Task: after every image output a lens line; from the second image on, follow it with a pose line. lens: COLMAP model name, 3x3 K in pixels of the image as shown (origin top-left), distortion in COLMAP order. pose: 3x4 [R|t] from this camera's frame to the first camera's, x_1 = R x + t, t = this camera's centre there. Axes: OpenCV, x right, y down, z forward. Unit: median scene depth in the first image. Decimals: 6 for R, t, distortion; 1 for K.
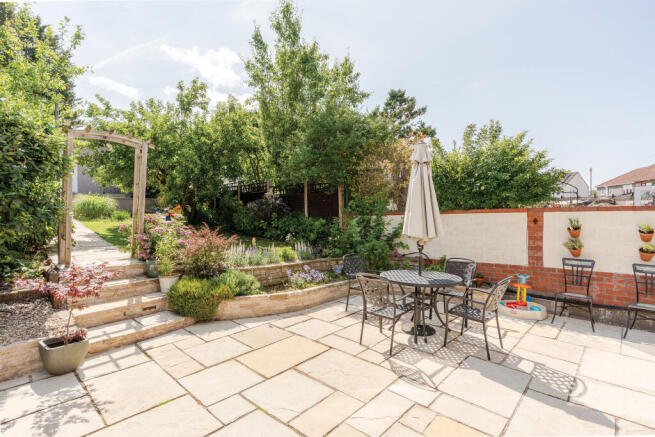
lens RADIAL K [[312.9, 0, 330.3], [0, 312.9, 229.4], [0, 0, 1]] dist [0.000331, 0.000032]
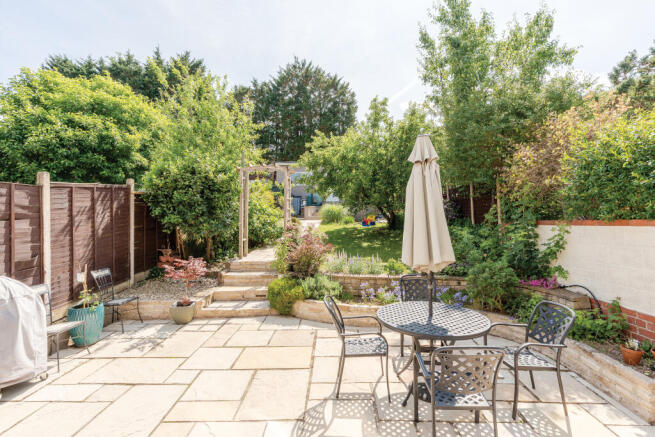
lens RADIAL K [[320.9, 0, 327.5], [0, 320.9, 218.5], [0, 0, 1]] dist [-0.001155, 0.000105]
pose [[0.671842, -0.002927, -0.740688, 0.735357], [-0.025403, 0.999313, -0.026991, -0.054172], [0.740259, 0.036949, 0.671306, 0.338633]]
